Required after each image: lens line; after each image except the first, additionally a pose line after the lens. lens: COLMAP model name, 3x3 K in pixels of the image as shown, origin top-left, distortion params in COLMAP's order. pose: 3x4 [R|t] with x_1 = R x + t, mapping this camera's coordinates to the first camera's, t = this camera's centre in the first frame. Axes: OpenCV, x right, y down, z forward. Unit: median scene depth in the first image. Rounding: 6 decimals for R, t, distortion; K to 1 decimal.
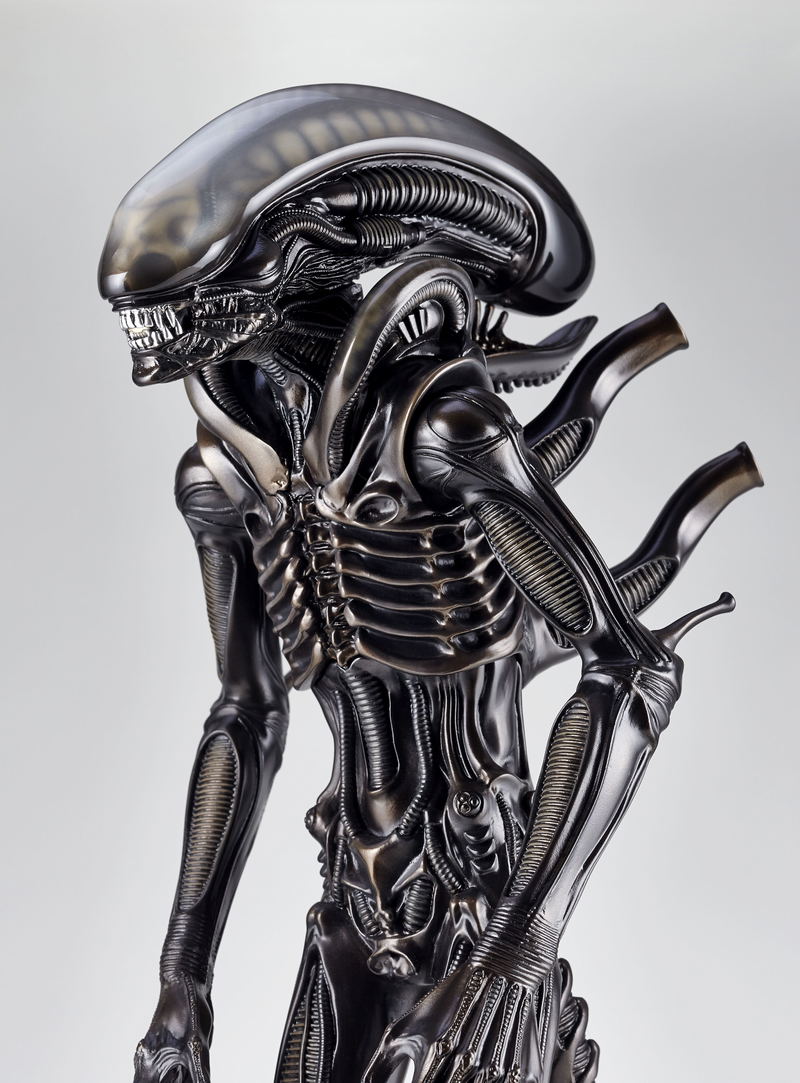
lens RADIAL K [[3123.6, 0, 400.0], [0, 3123.6, 541.5], [0, 0, 1]] dist [0.086555, 0.389000]
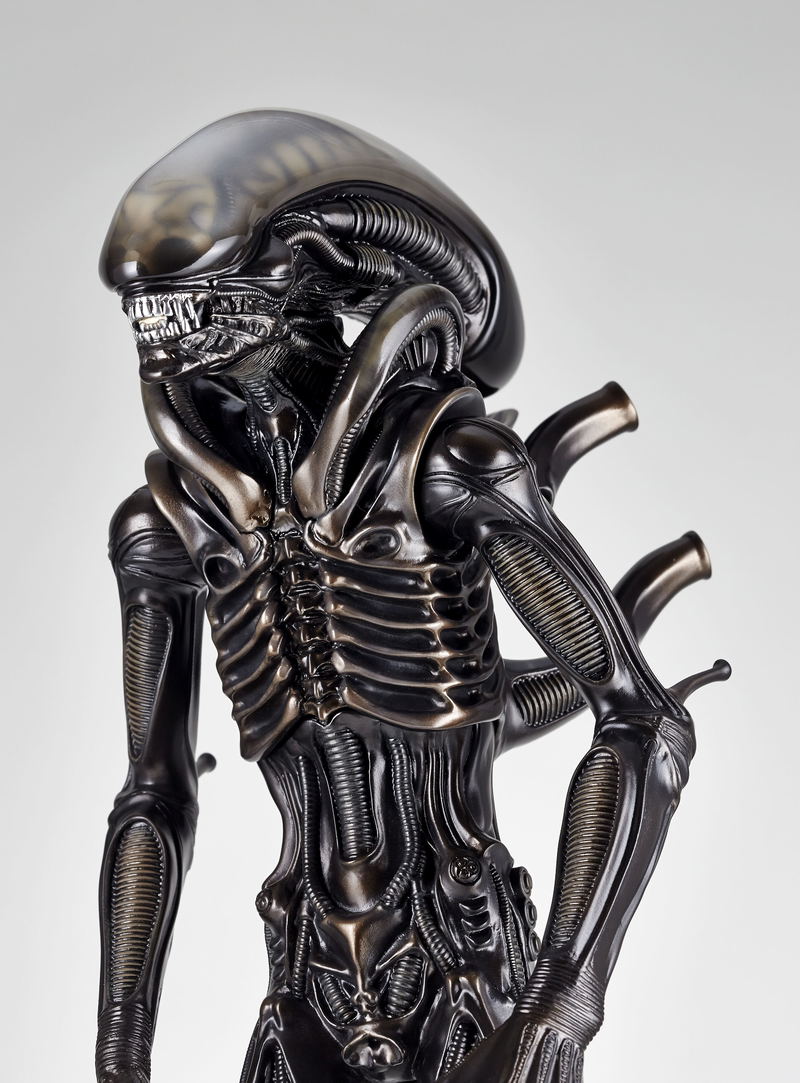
lens RADIAL K [[3123.6, 0, 400.0], [0, 3123.6, 541.5], [0, 0, 1]] dist [0.086555, 0.389000]
pose [[0.968476, 0.052753, 0.243456, -0.222065], [-0.012689, 0.986498, -0.163281, 0.137345], [-0.248782, 0.155045, 0.956069, 0.116143]]
